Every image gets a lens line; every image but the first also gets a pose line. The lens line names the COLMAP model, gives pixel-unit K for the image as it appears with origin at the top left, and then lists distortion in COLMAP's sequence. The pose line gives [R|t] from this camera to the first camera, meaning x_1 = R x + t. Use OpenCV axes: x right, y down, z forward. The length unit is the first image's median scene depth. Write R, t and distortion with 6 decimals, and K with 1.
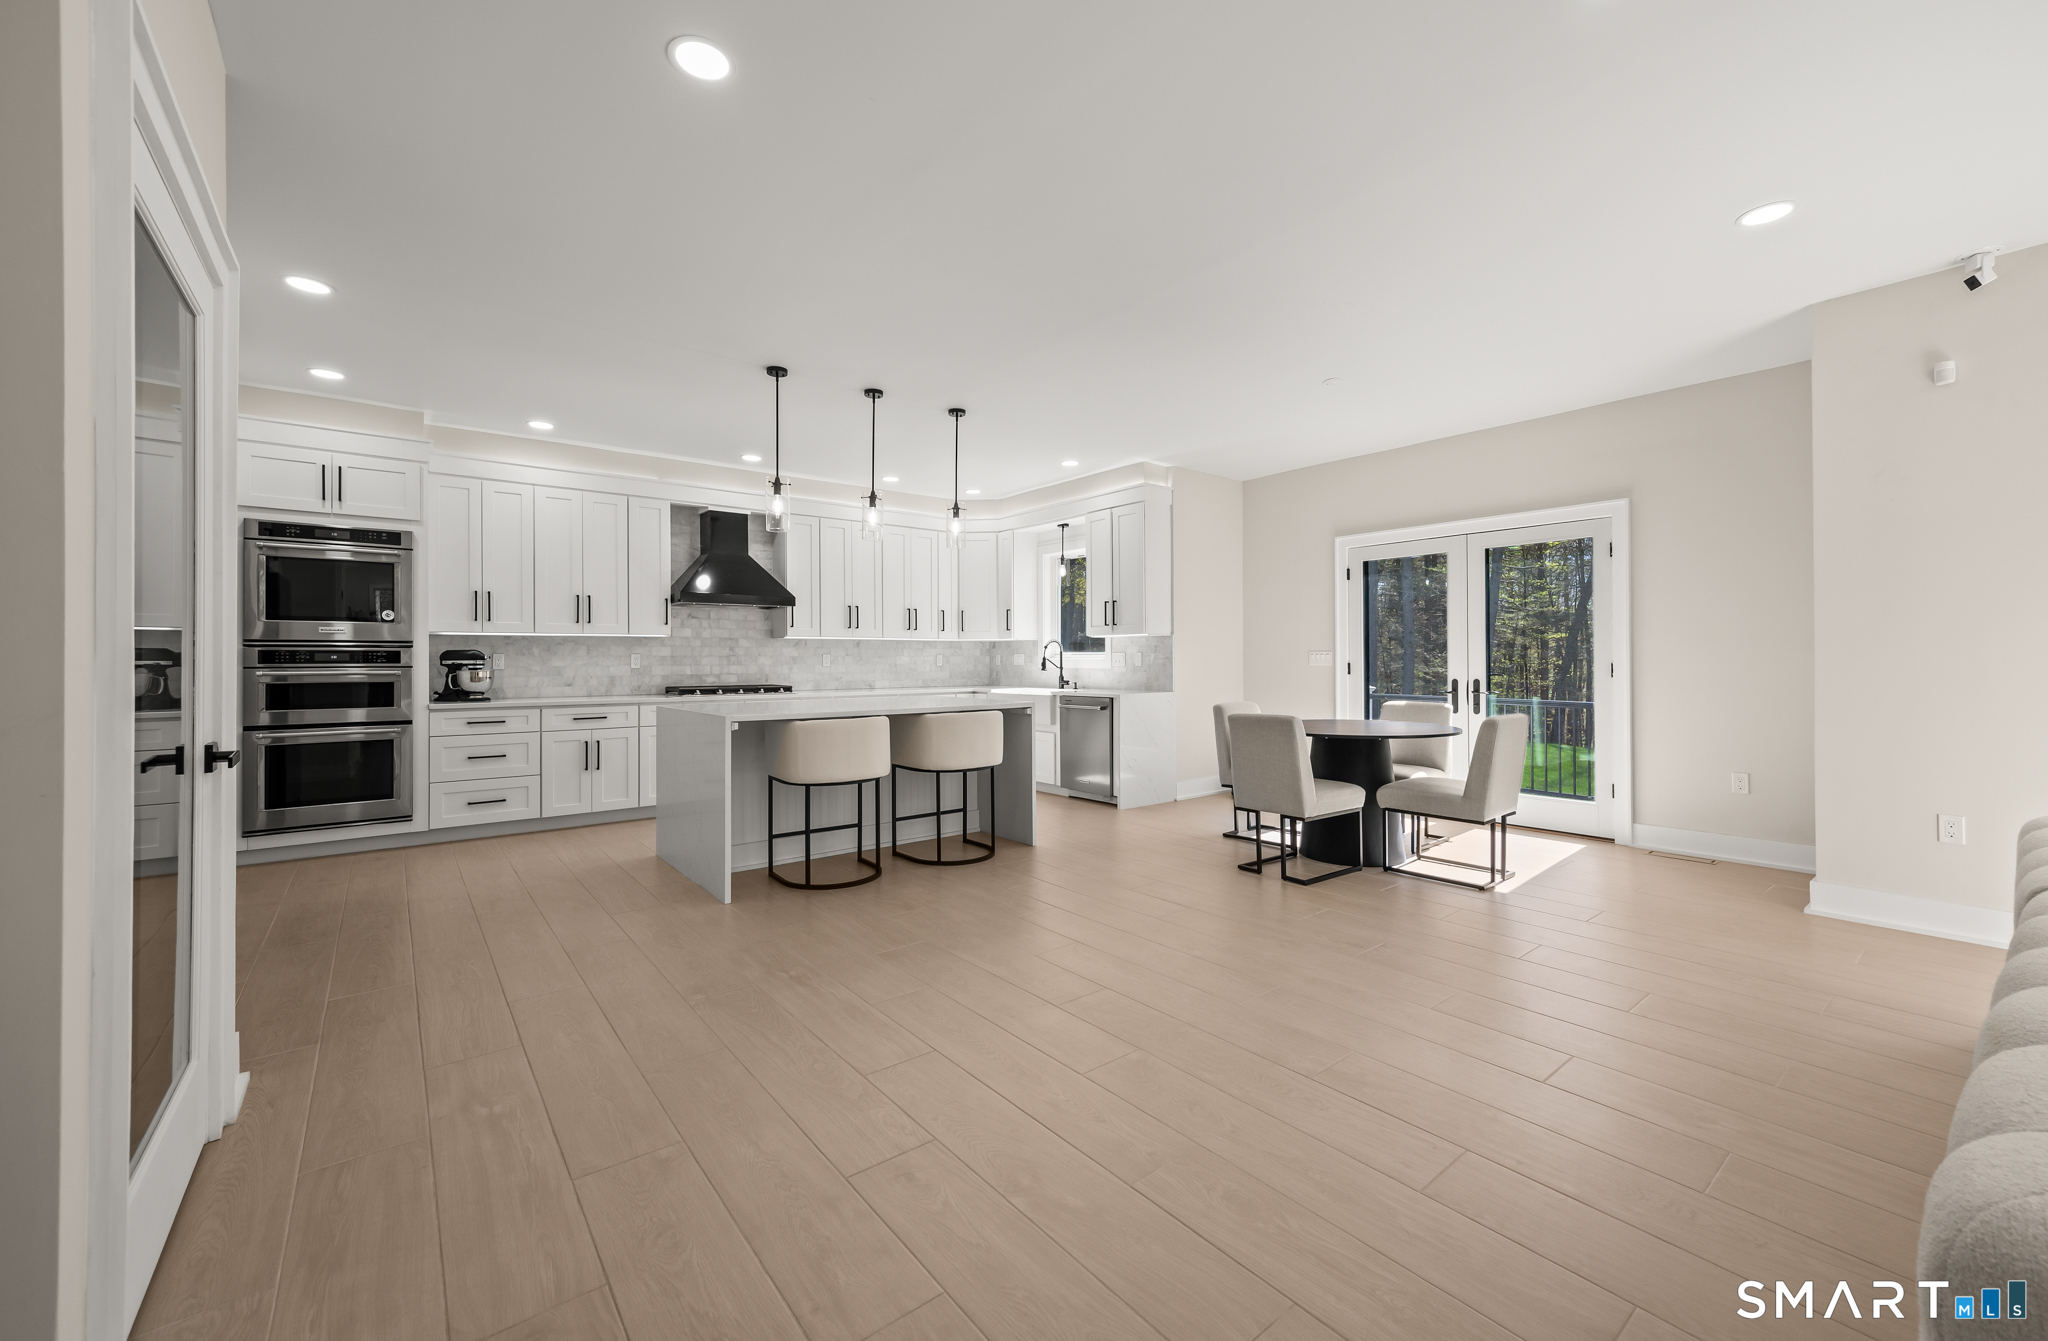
lens RADIAL K [[820.7, 0, 991.6], [0, 820.7, 657.3], [0, 0, 1]] dist [-0.007863, 0.000150]
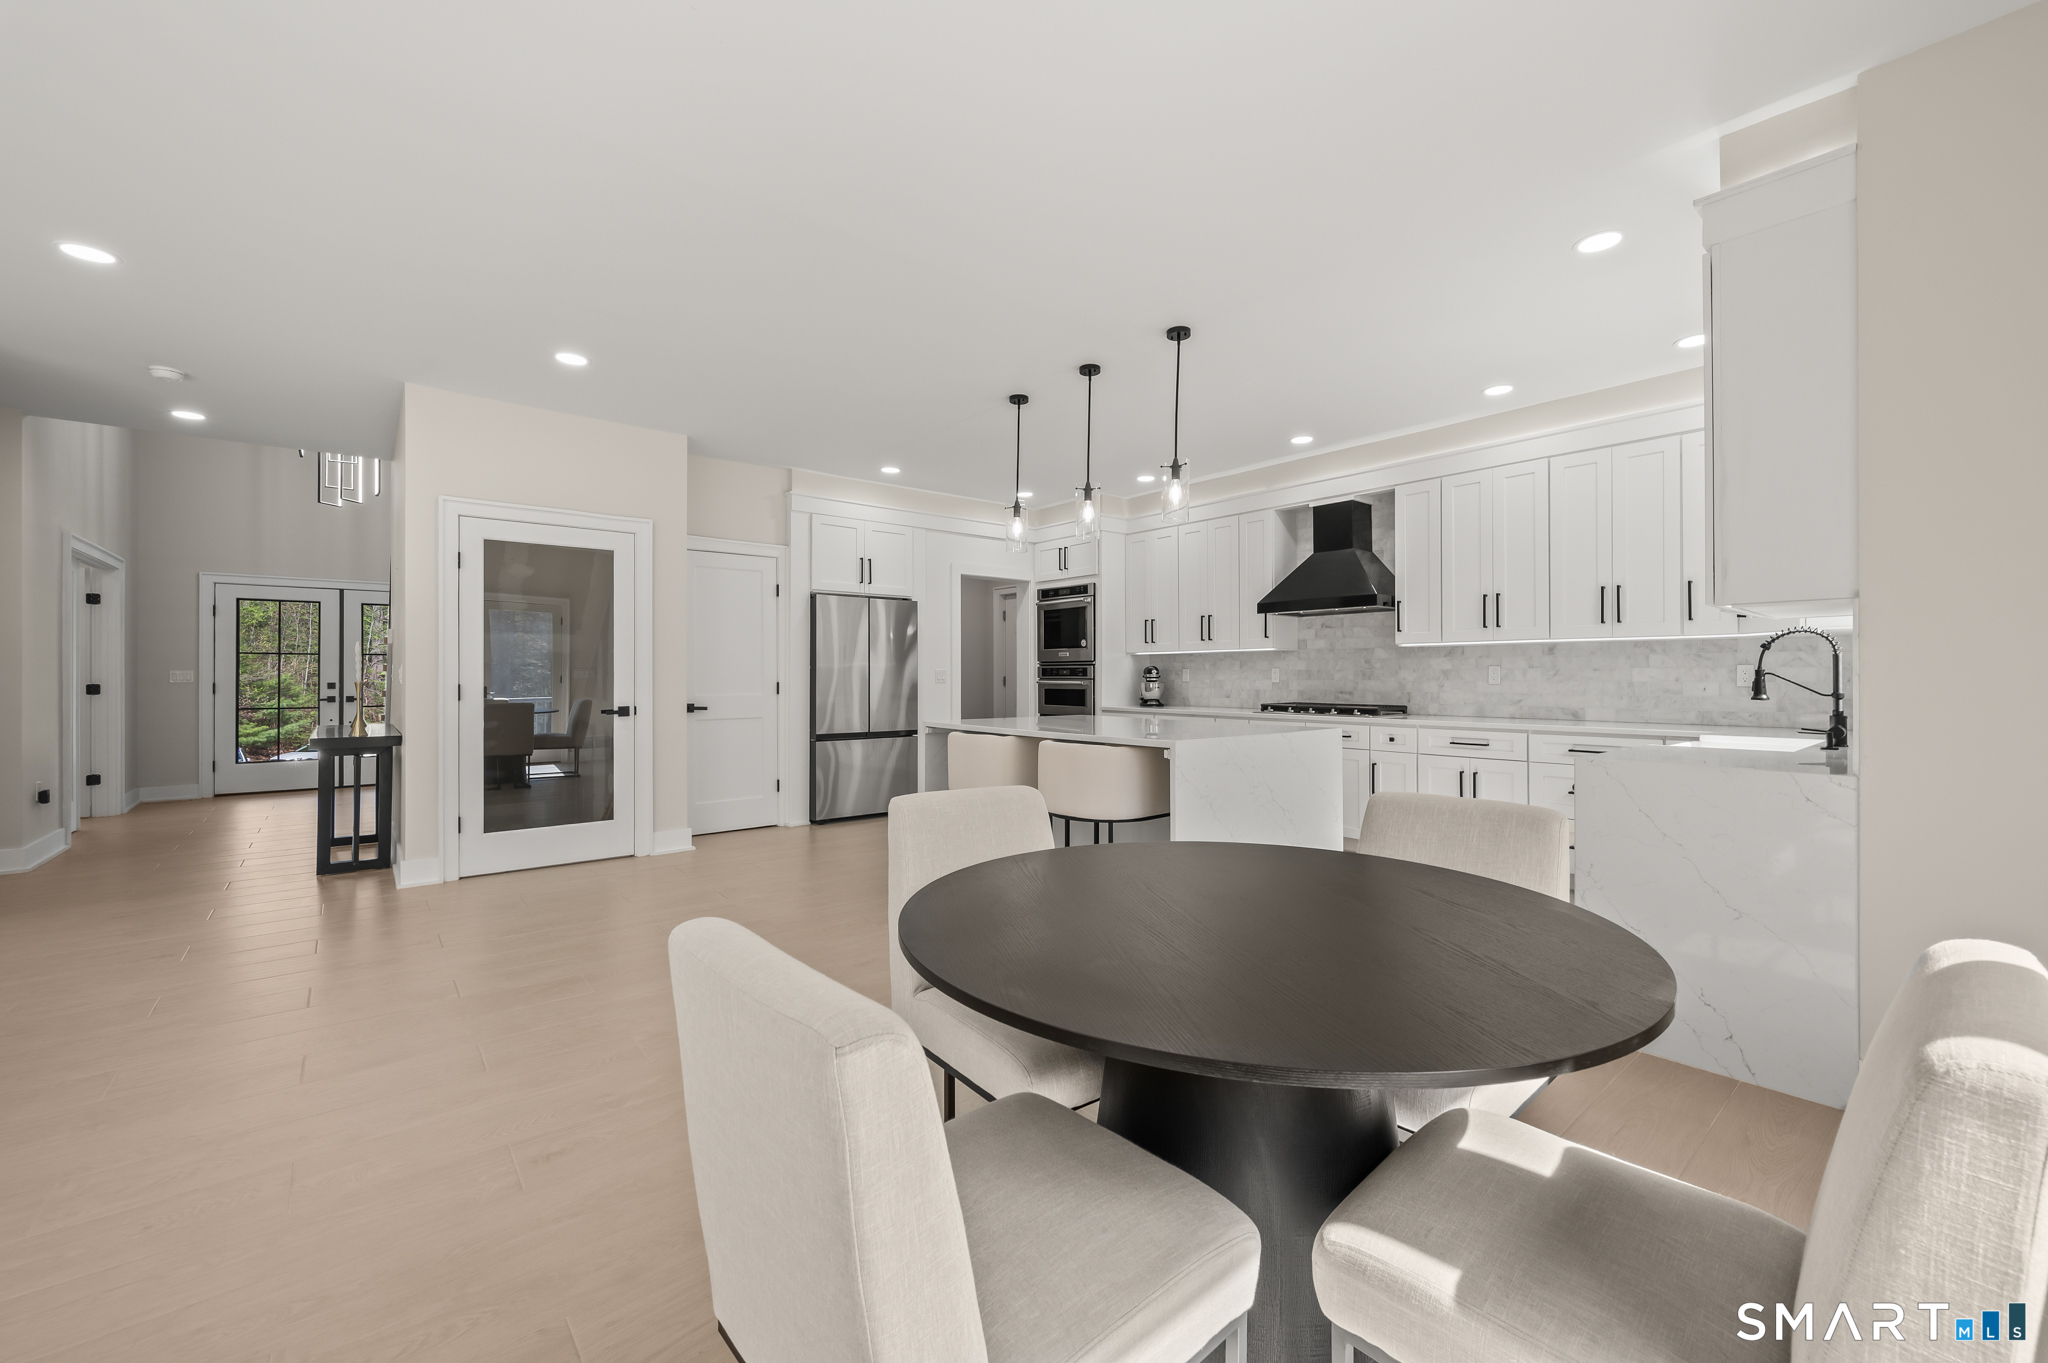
lens RADIAL K [[790.0, 0, 1022.0], [0, 790.0, 675.1], [0, 0, 1]] dist [-0.000483, -0.000017]
pose [[0.044575, 0.003857, -0.998999, 0.550266], [0.005182, 0.999978, 0.004092, -0.001183], [0.998993, -0.005359, 0.044554, 0.700370]]
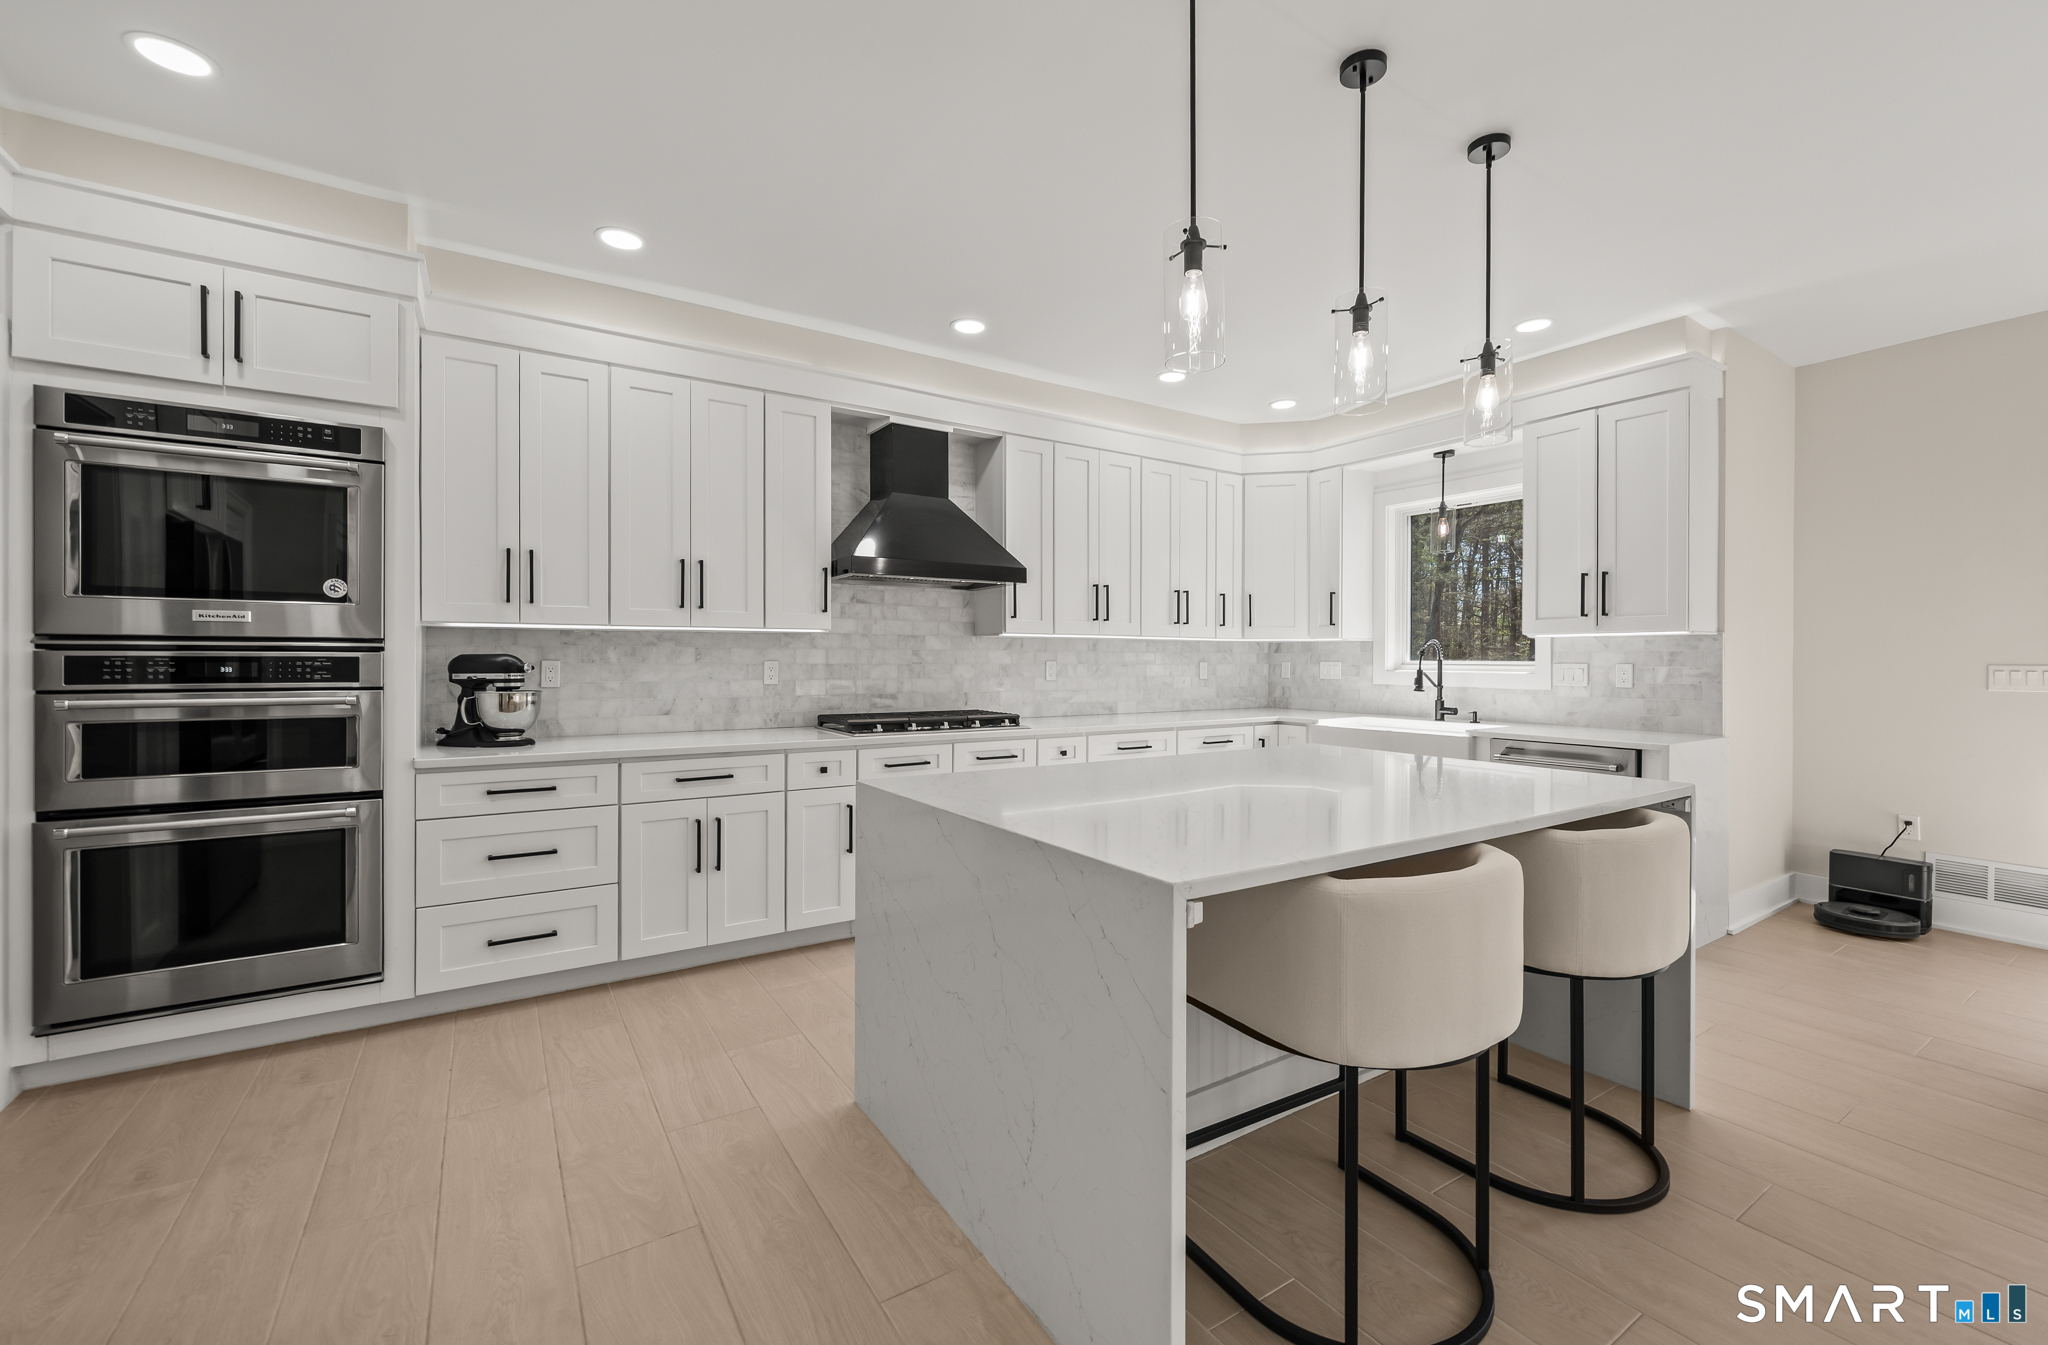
lens RADIAL K [[820.7, 0, 991.6], [0, 820.7, 659.3], [0, 0, 1]] dist [-0.007863, 0.000150]
pose [[0.996541, 0.007303, -0.082781, -0.238607], [-0.006846, 0.999960, 0.005812, -0.010631], [0.082820, -0.005225, 0.996551, 0.439672]]
